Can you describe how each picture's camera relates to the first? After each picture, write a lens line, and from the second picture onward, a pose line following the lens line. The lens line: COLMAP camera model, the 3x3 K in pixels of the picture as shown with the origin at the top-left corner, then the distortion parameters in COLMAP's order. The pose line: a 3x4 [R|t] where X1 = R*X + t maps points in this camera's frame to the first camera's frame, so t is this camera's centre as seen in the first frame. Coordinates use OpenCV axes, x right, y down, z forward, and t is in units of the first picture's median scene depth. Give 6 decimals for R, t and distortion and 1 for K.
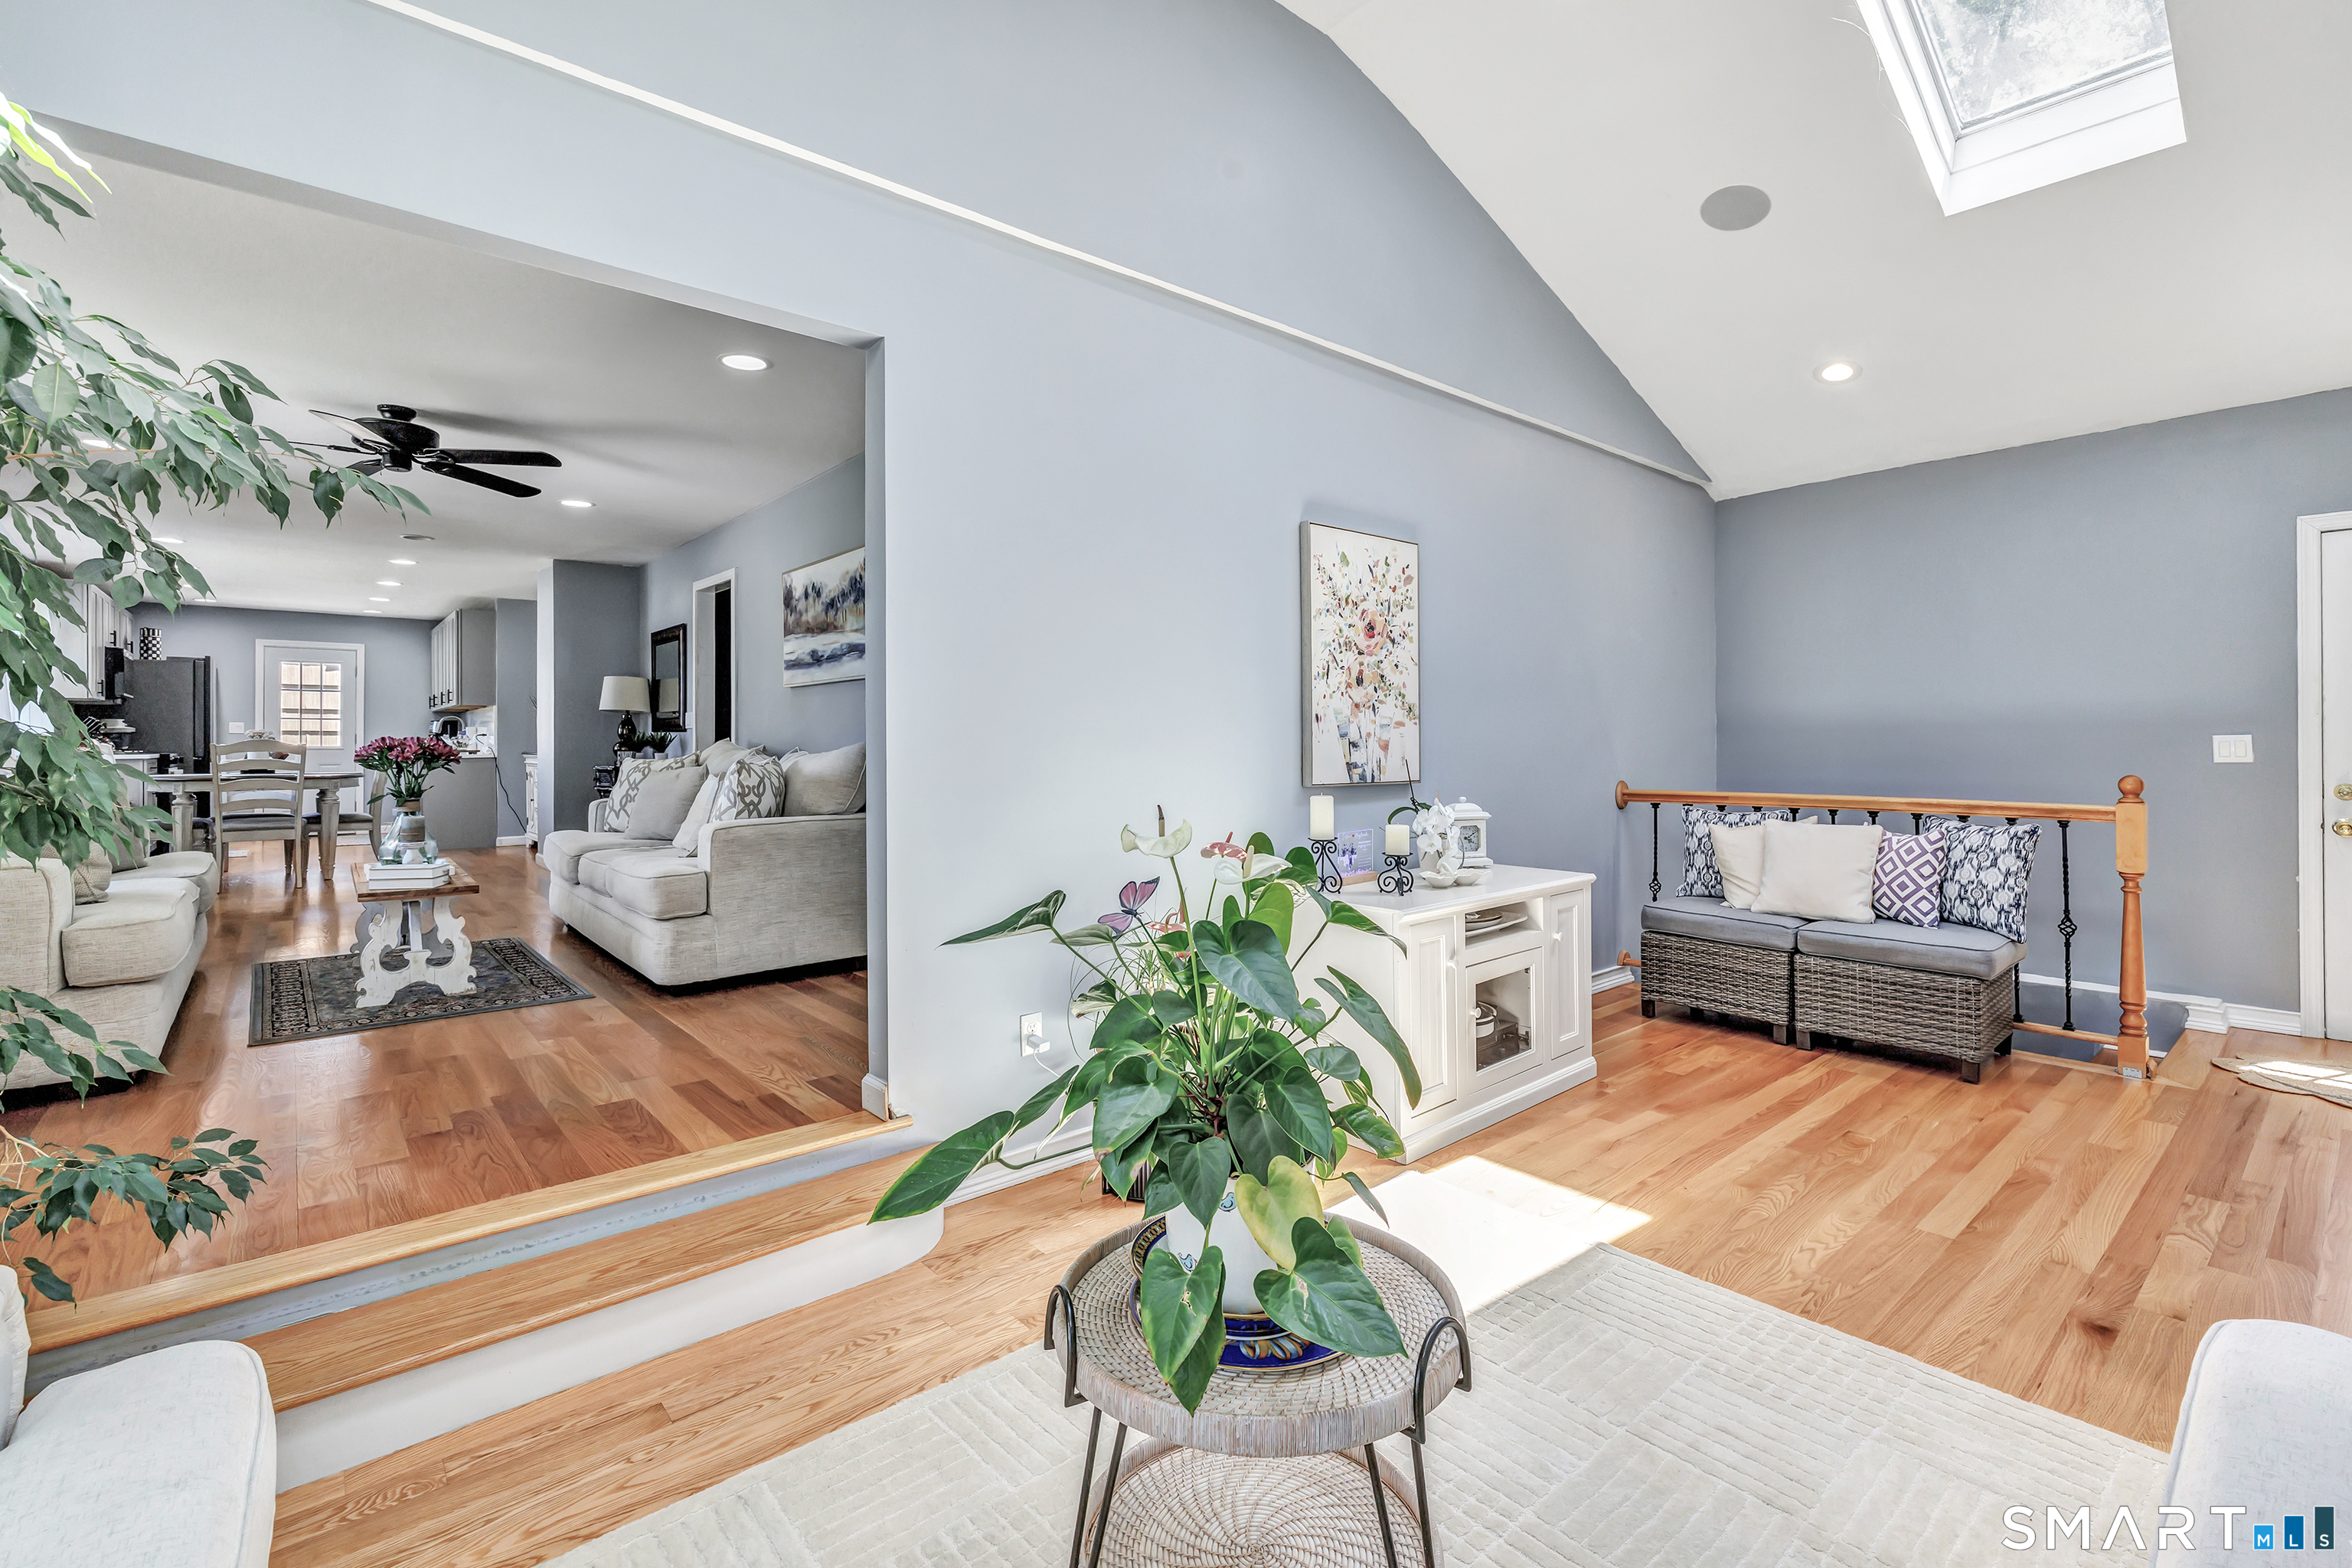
lens RADIAL K [[1071.2, 0, 1190.6], [0, 1071.2, 735.7], [0, 0, 1]] dist [0.004115, 0.001250]
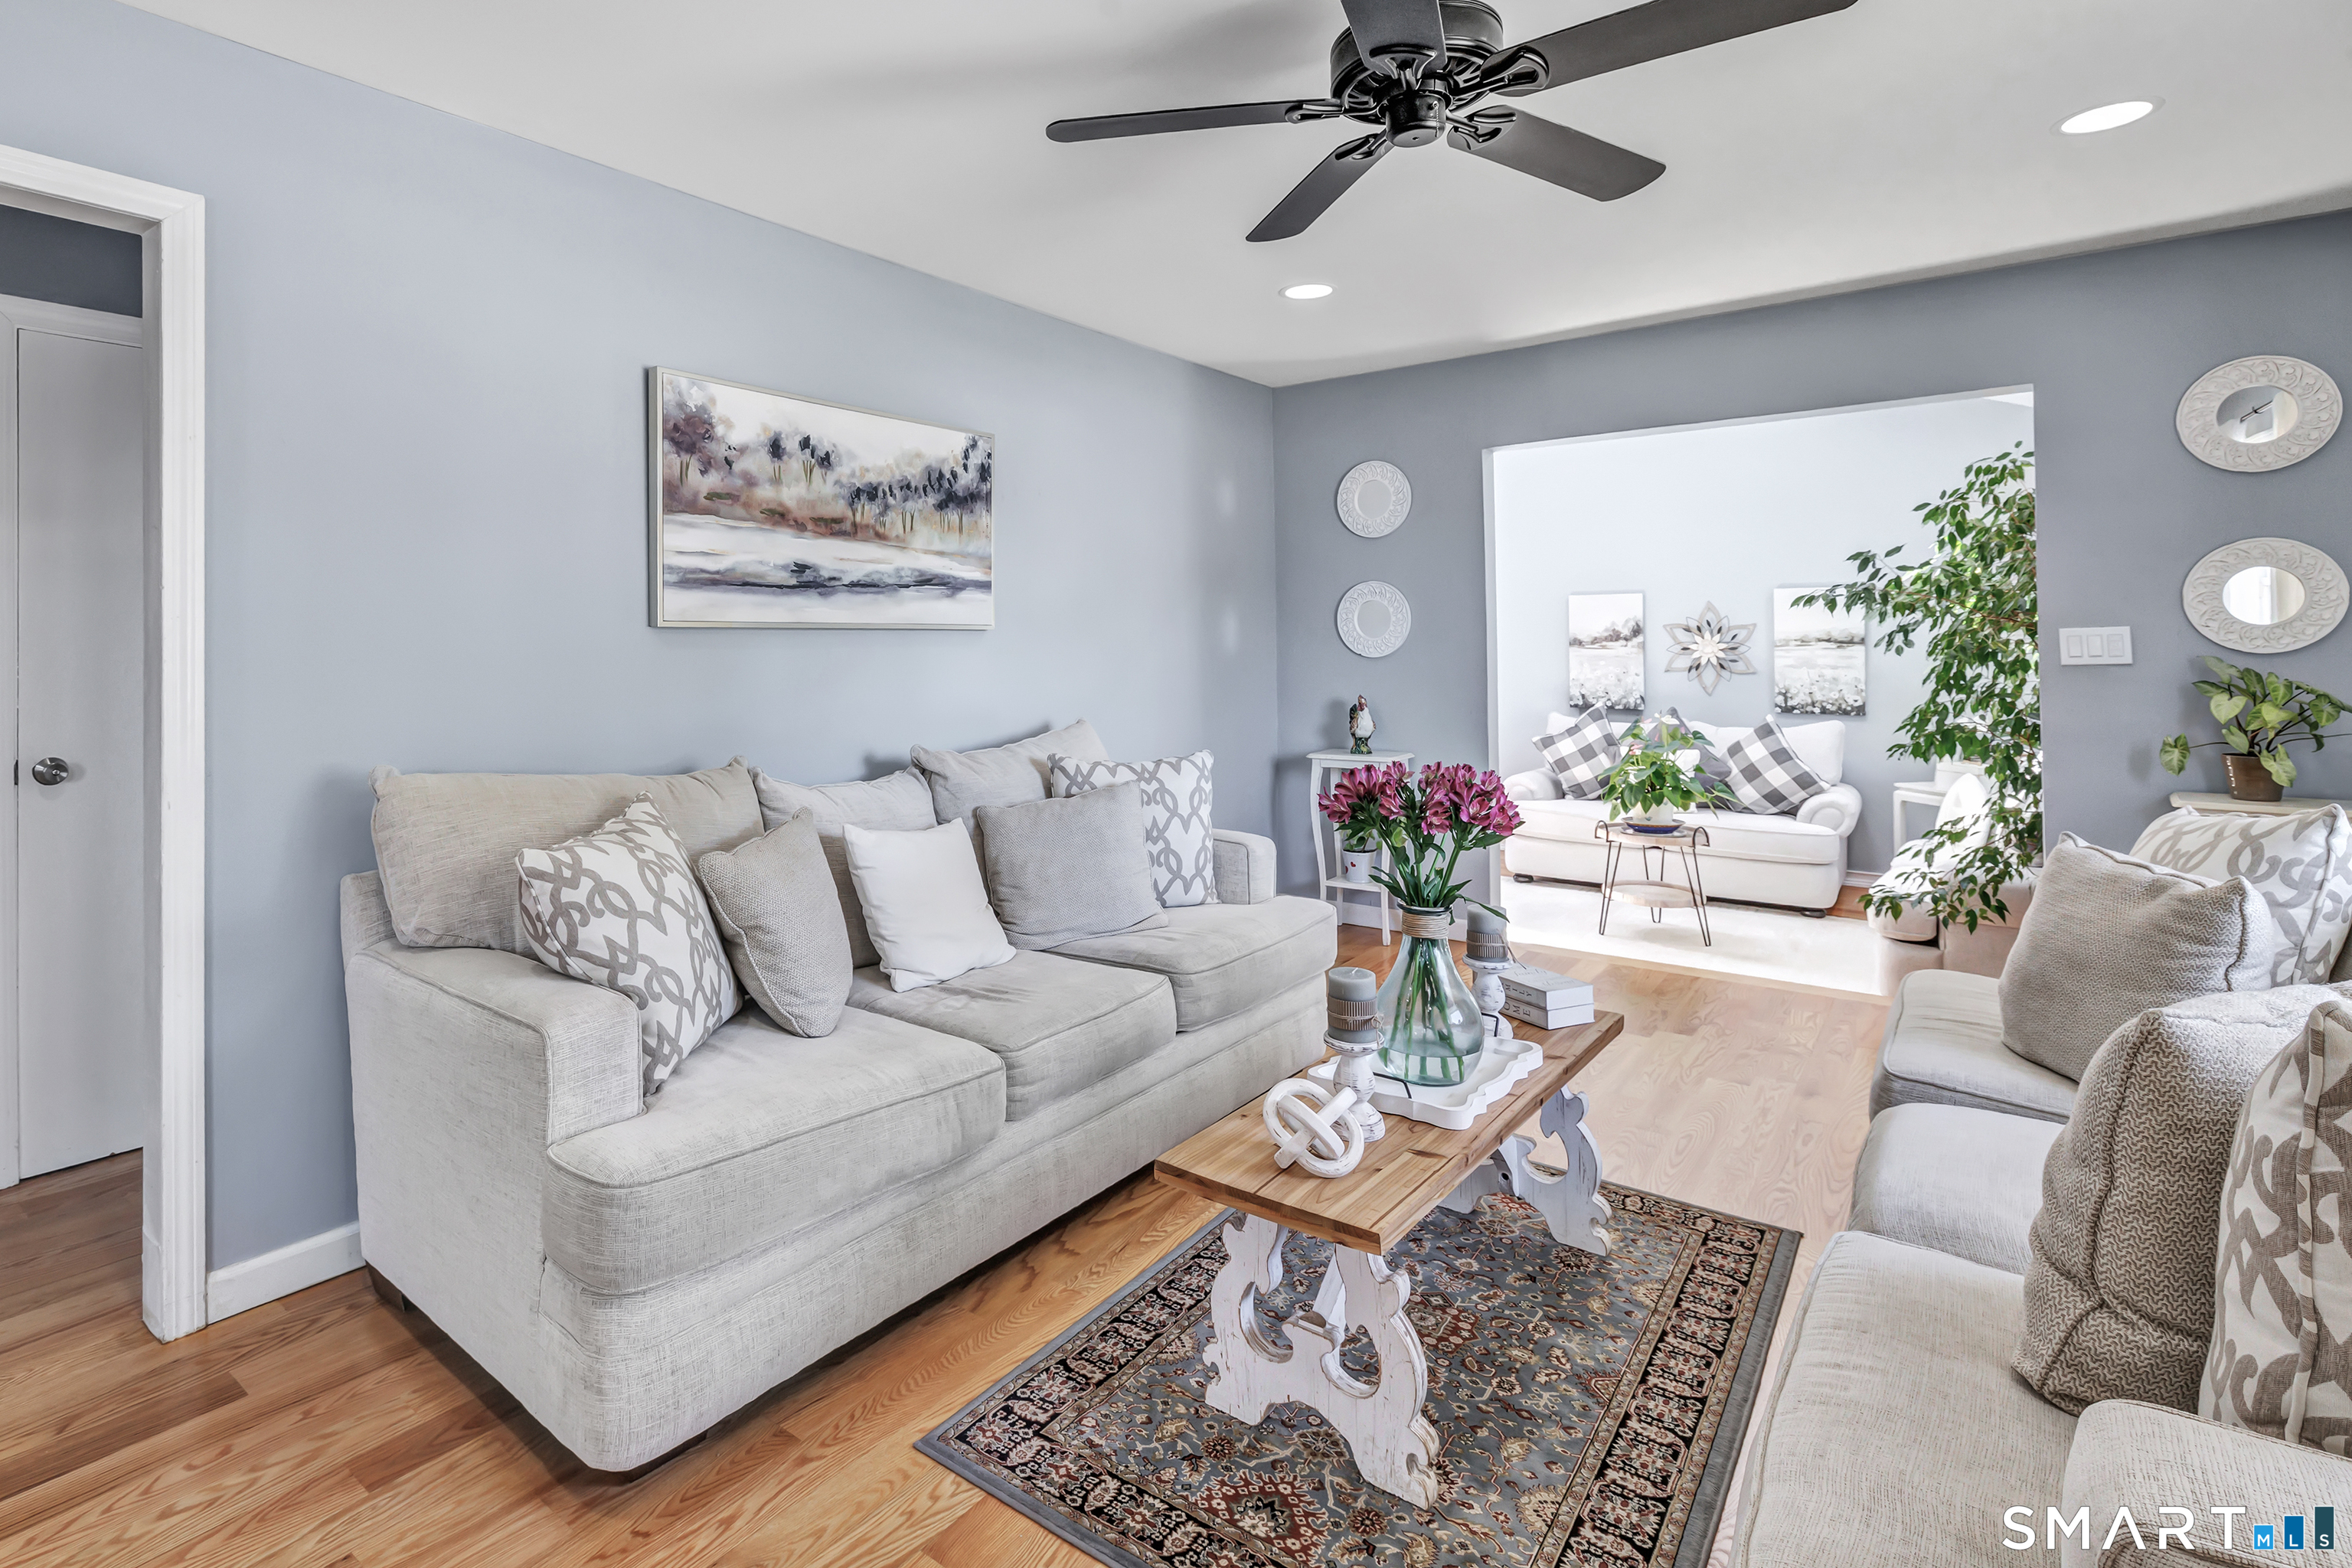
lens RADIAL K [[1164.7, 0, 1005.2], [0, 1164.7, 629.5], [0, 0, 1]] dist [0.003511, -0.000887]
pose [[-0.158015, 0.021863, 0.987195, -0.637575], [0.006532, 0.999756, -0.021096, -0.023492], [-0.987415, 0.003114, -0.158119, 0.679485]]
